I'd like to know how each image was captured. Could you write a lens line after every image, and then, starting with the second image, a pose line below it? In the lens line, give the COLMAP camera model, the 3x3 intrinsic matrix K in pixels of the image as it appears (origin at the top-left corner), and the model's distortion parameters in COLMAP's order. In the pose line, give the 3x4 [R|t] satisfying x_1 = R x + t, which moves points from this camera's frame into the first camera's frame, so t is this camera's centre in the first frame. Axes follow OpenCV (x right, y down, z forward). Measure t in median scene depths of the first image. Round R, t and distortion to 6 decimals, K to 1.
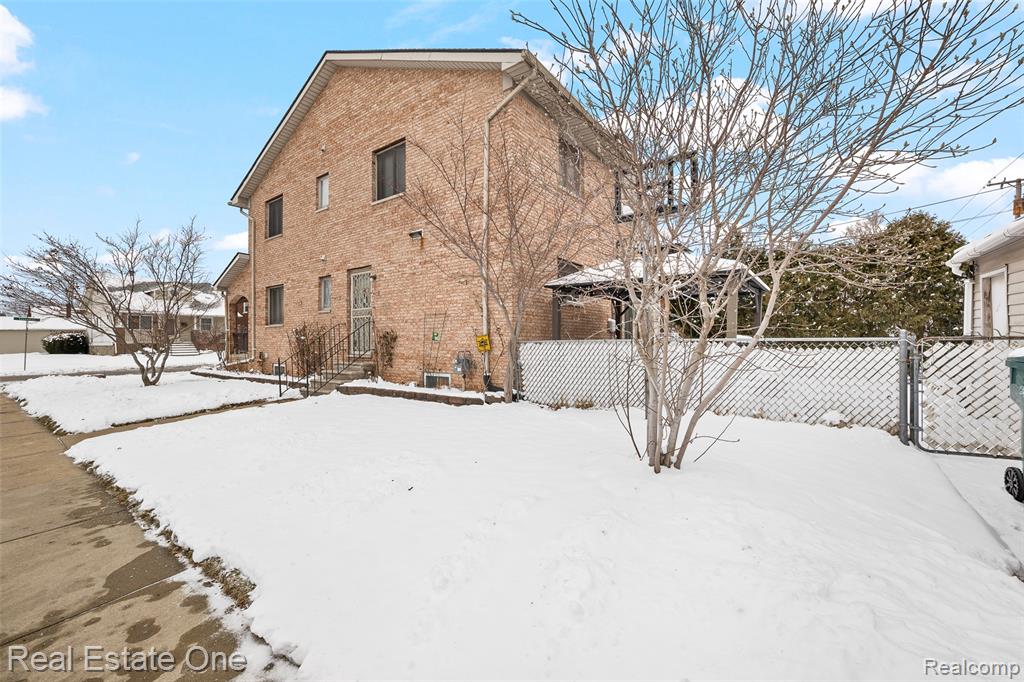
lens RADIAL K [[416.8, 0, 512.0], [0, 416.8, 341.0], [0, 0, 1]] dist [-0.000022, 0.000090]
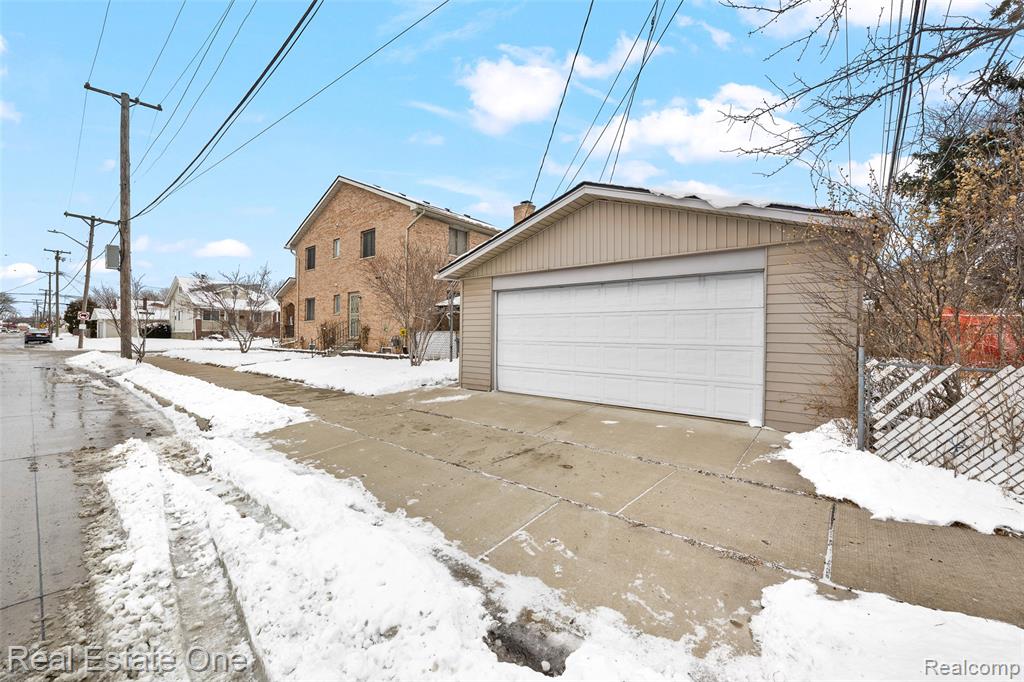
lens RADIAL K [[416.8, 0, 512.0], [0, 416.8, 341.0], [0, 0, 1]] dist [-0.000022, 0.000090]
pose [[0.997799, 0.020683, -0.063004, 0.483224], [-0.020016, 0.999737, 0.011204, 0.011351], [0.063219, -0.009918, 0.997950, -0.860512]]
